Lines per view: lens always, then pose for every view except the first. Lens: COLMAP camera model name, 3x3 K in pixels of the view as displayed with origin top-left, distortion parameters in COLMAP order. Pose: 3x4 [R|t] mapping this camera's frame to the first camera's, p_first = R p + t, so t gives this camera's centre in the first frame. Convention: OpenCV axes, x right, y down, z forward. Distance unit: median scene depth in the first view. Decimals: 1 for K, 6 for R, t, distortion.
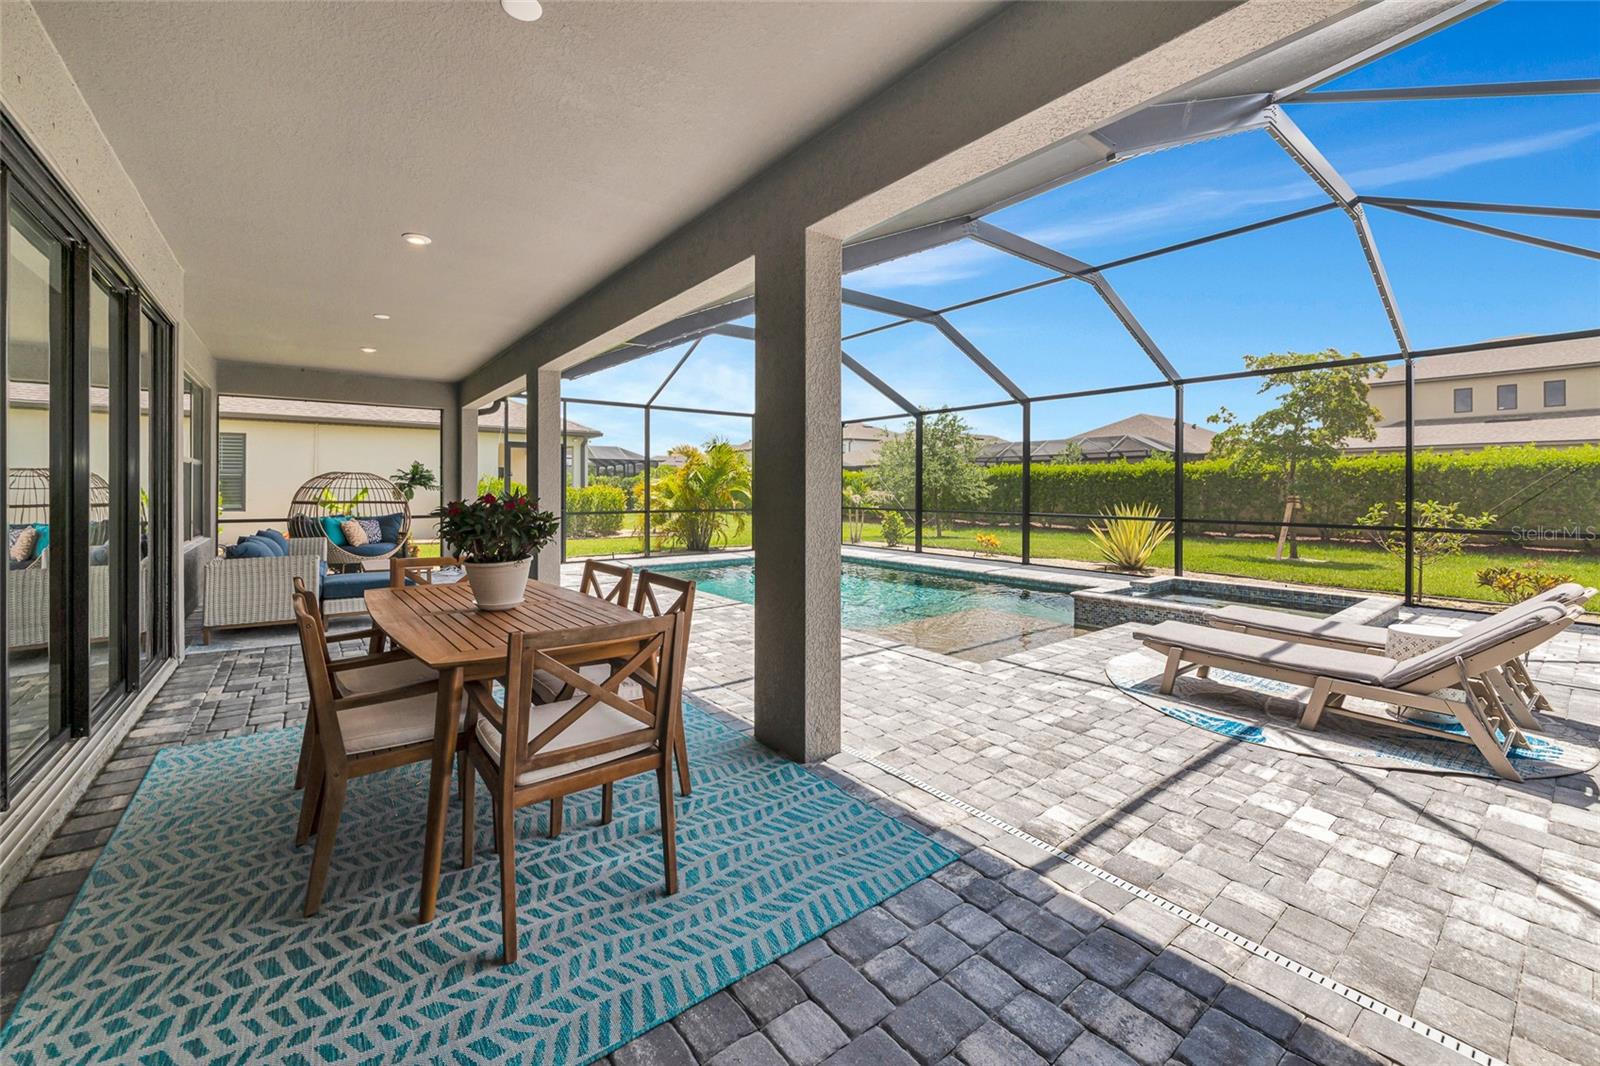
lens RADIAL K [[634.2, 0, 798.6], [0, 634.2, 484.3], [0, 0, 1]] dist [-0.004908, 0.000665]
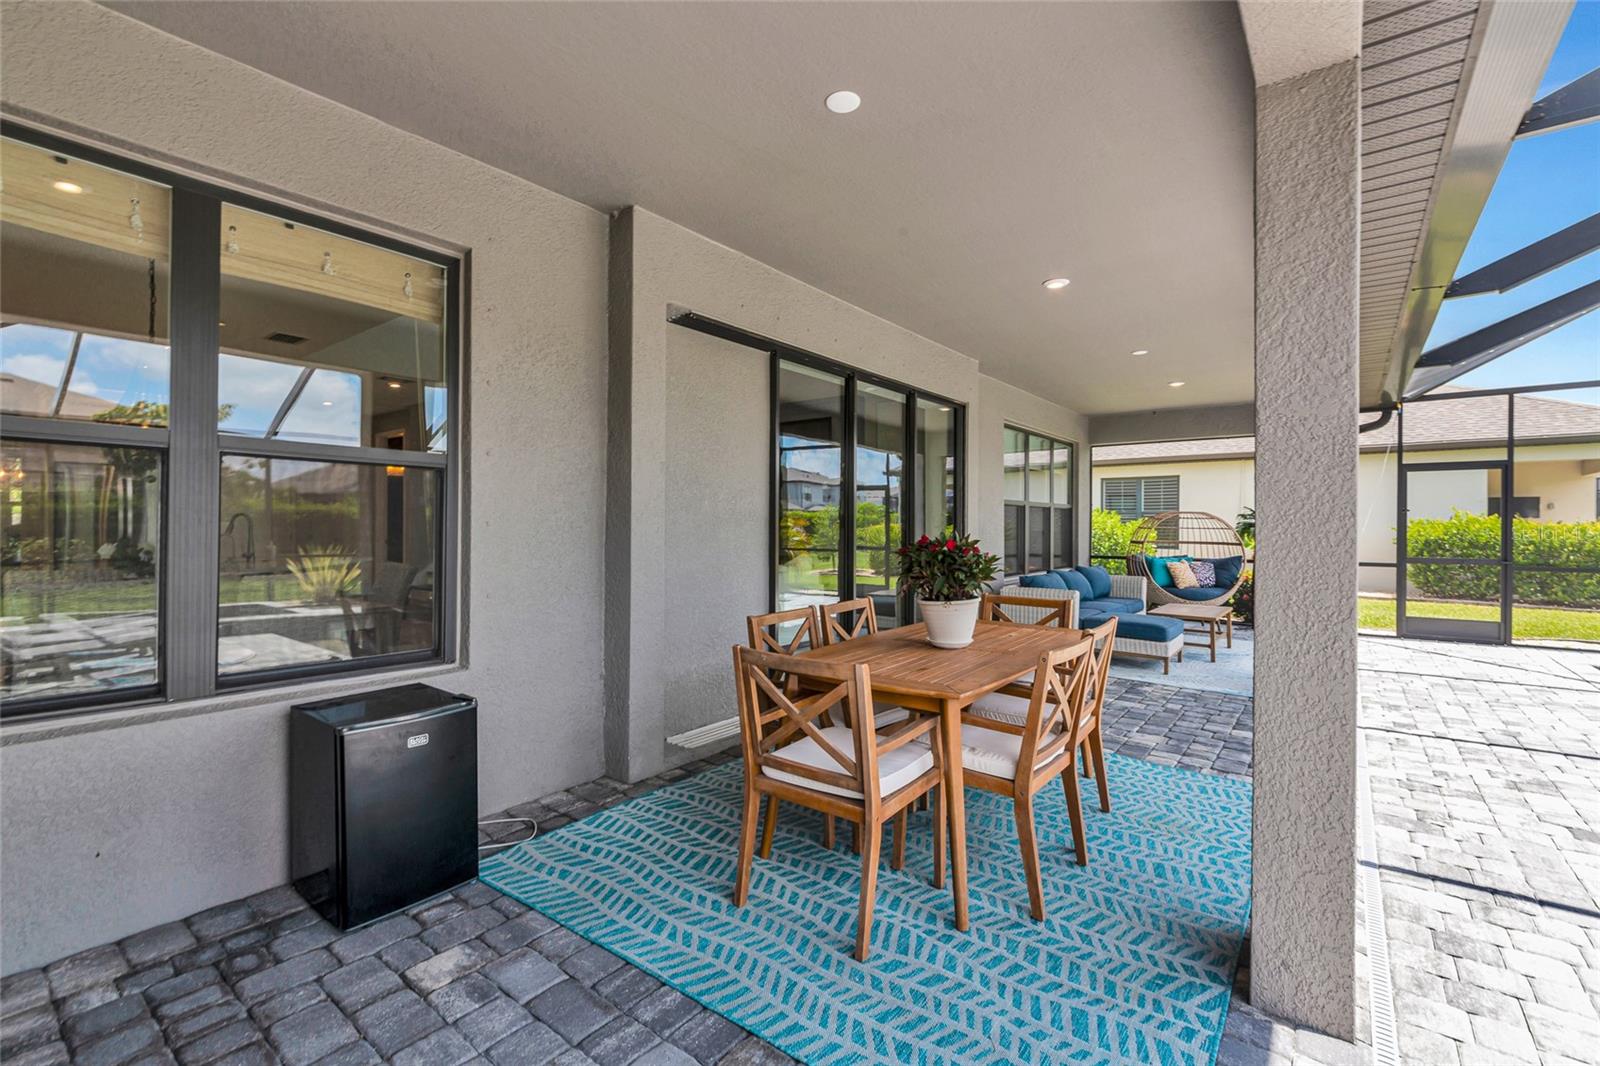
lens RADIAL K [[719.5, 0, 801.8], [0, 719.5, 515.5], [0, 0, 1]] dist [-0.004431, 0.000126]
pose [[0.242820, -0.014670, -0.969960, 0.409713], [0.004856, 0.999891, -0.013907, -0.001733], [0.970059, -0.001333, 0.242865, 0.324416]]
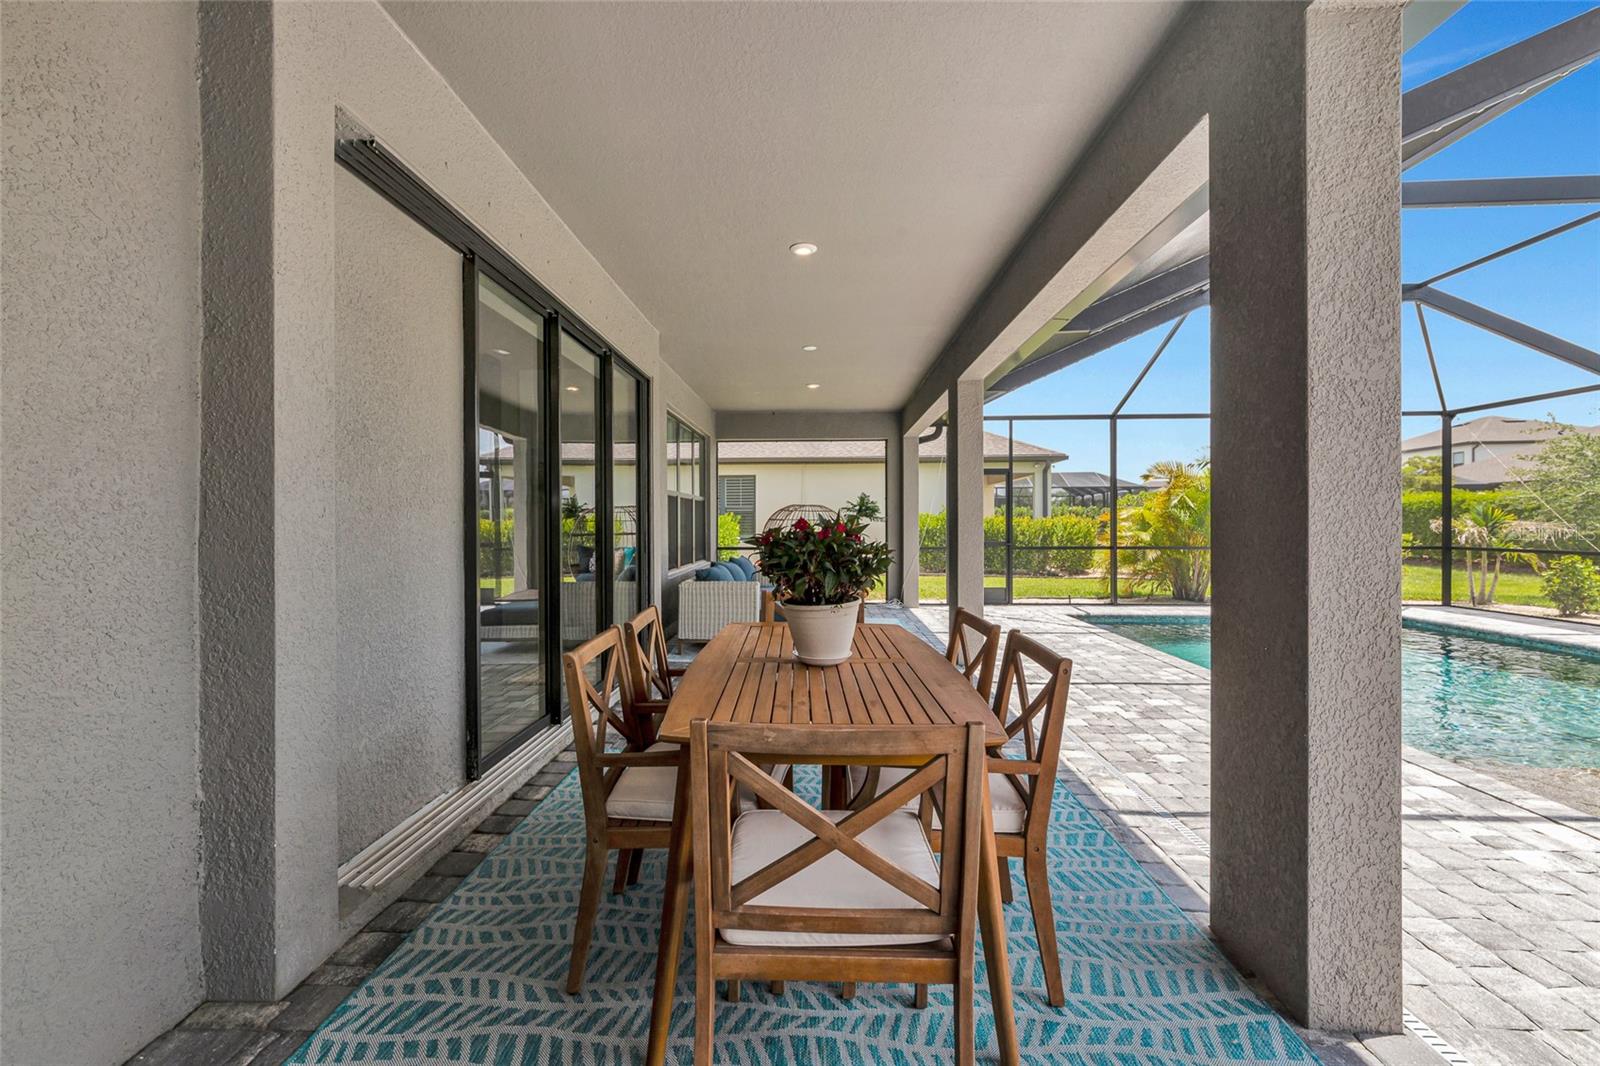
lens RADIAL K [[686.3, 0, 797.0], [0, 686.3, 522.6], [0, 0, 1]] dist [-0.004599, 0.002652]
pose [[0.764202, -0.003970, -0.644964, 0.039800], [0.008925, 0.999950, 0.004419, 0.010807], [0.644915, -0.009133, 0.764200, 0.217789]]
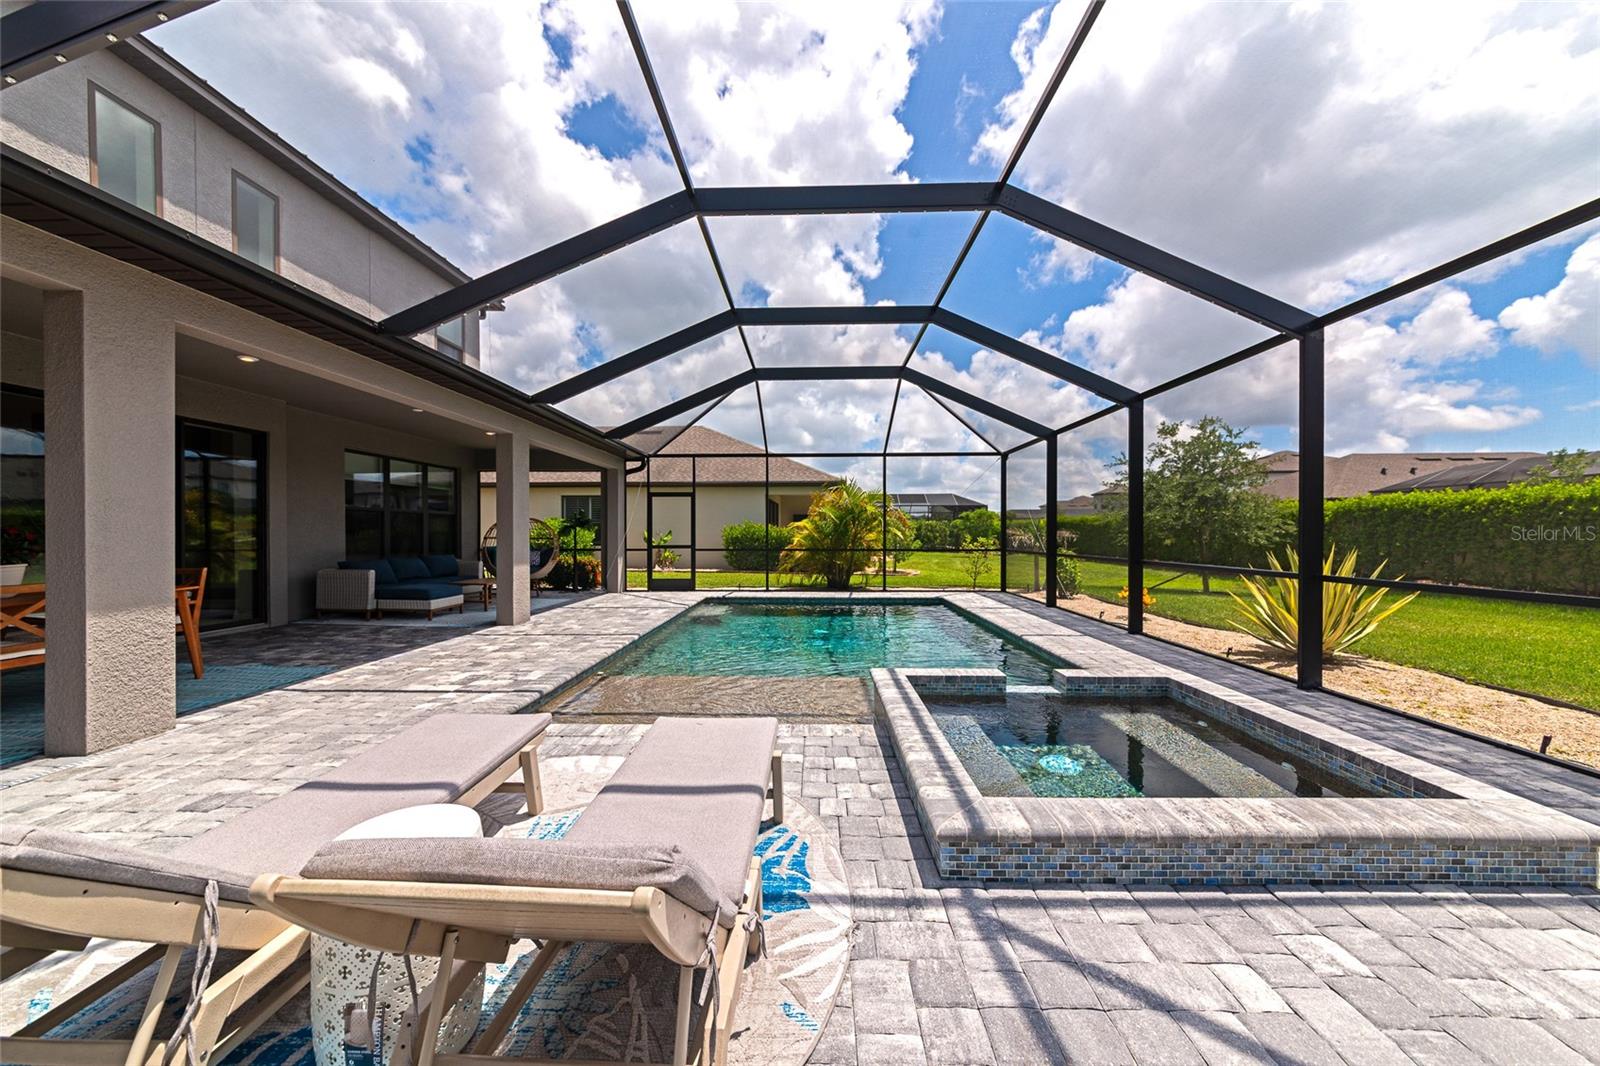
lens RADIAL K [[560.7, 0, 805.3], [0, 560.7, 535.0], [0, 0, 1]] dist [0.000526, 0.001322]
pose [[0.762079, 0.001733, -0.647481, 1.271333], [0.004819, 0.999954, 0.008348, 0.025424], [0.647466, -0.009482, 0.762036, 0.807792]]
